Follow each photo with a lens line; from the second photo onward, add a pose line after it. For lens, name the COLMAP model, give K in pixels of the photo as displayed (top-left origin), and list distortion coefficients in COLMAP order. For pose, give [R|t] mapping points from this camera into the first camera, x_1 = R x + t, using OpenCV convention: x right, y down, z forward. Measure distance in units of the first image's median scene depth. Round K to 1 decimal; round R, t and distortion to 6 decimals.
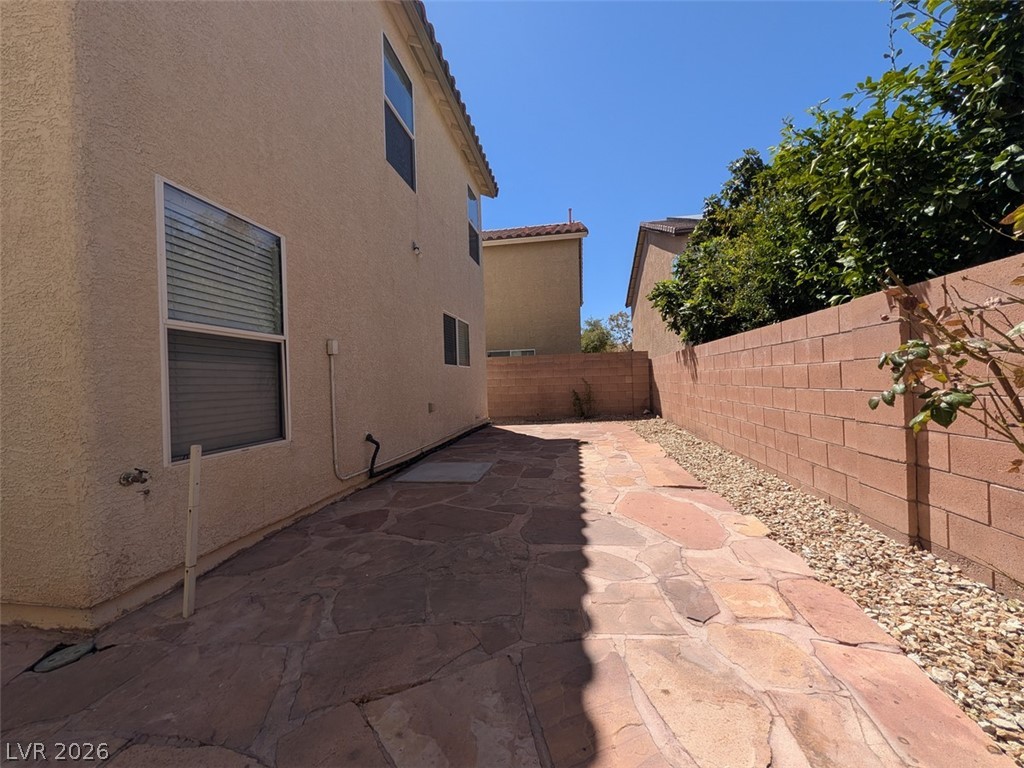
lens RADIAL K [[394.7, 0, 512.0], [0, 394.7, 384.0], [0, 0, 1]] dist [0.000923, 0.000025]
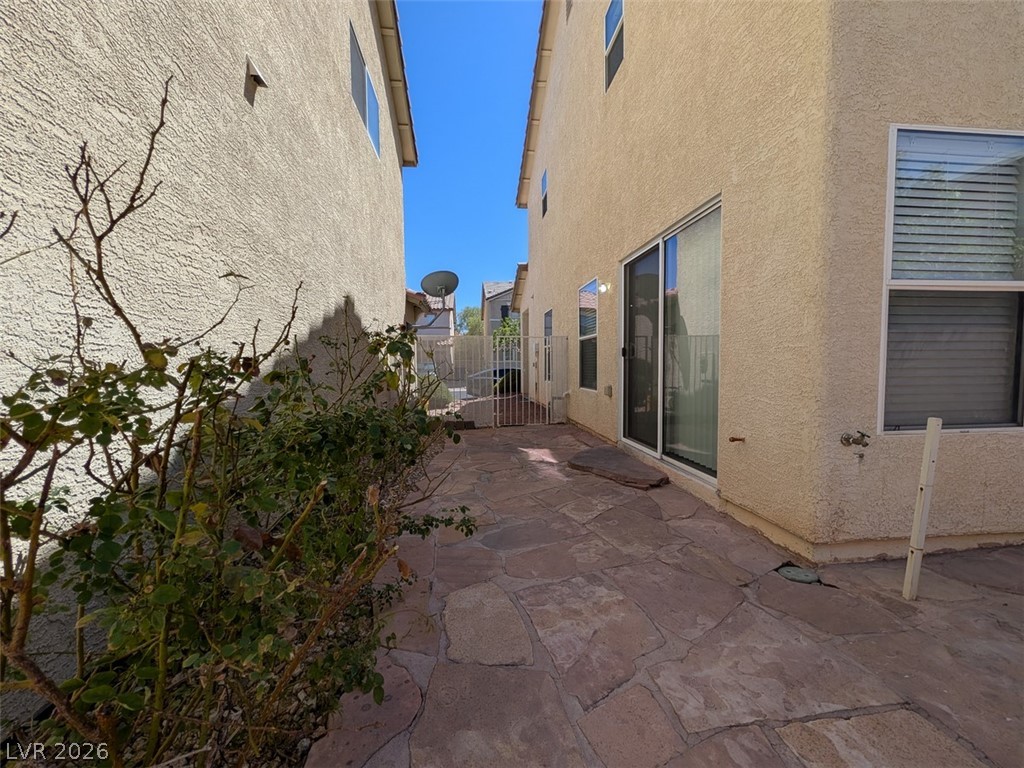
lens RADIAL K [[394.7, 0, 512.0], [0, 394.7, 384.0], [0, 0, 1]] dist [0.000923, 0.000025]
pose [[0.270447, 0.074983, -0.959810, -0.226077], [-0.002268, 0.997009, 0.077251, 0.014763], [0.962732, -0.018716, 0.269809, -0.145097]]
